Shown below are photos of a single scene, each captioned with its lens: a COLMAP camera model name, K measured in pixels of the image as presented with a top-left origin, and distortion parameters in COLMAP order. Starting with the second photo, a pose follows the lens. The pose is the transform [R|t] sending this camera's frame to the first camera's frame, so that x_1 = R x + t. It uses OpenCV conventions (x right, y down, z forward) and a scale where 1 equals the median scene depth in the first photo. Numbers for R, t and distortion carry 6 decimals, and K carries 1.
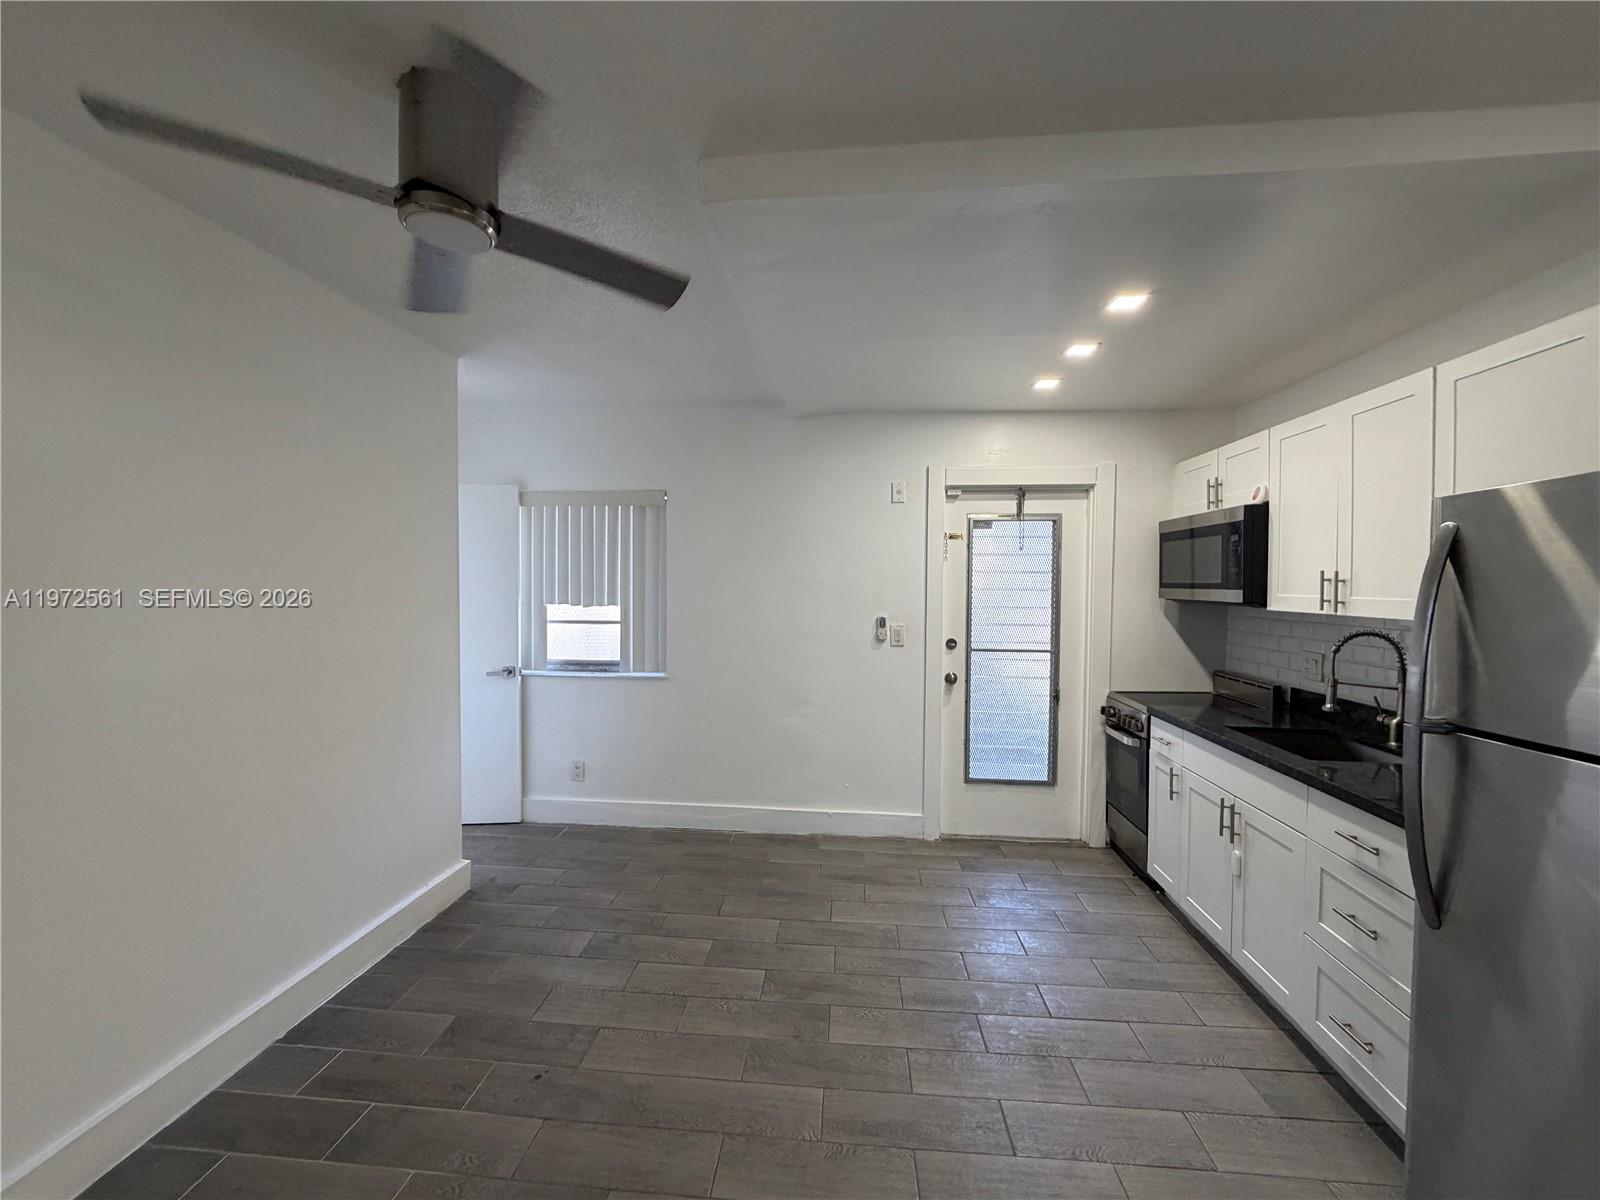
lens RADIAL K [[635.0, 0, 795.1], [0, 635.0, 598.3], [0, 0, 1]] dist [0.001863, 0.000146]
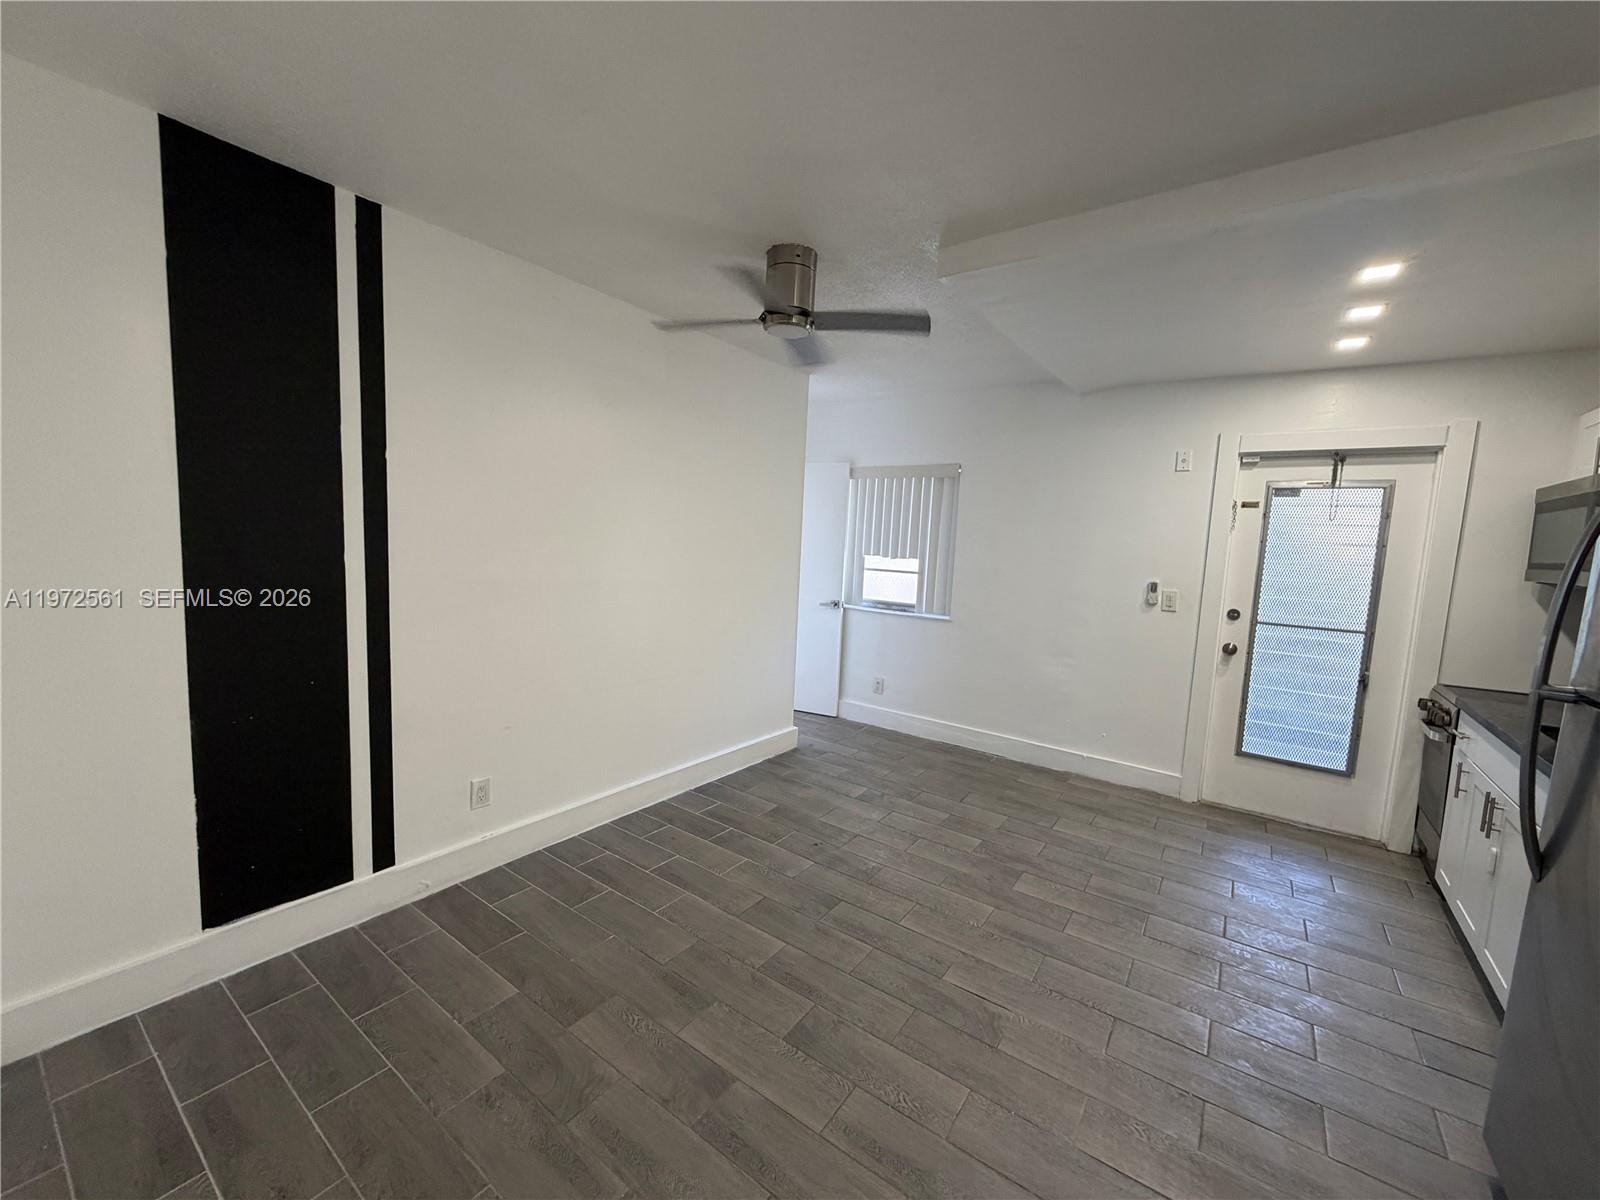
lens RADIAL K [[635.0, 0, 795.1], [0, 635.0, 598.3], [0, 0, 1]] dist [0.001863, 0.000146]
pose [[0.857501, 0.082732, -0.507787, 0.164918], [-0.053915, 0.996002, 0.071230, 0.013441], [0.511650, -0.033702, 0.858533, -0.200629]]
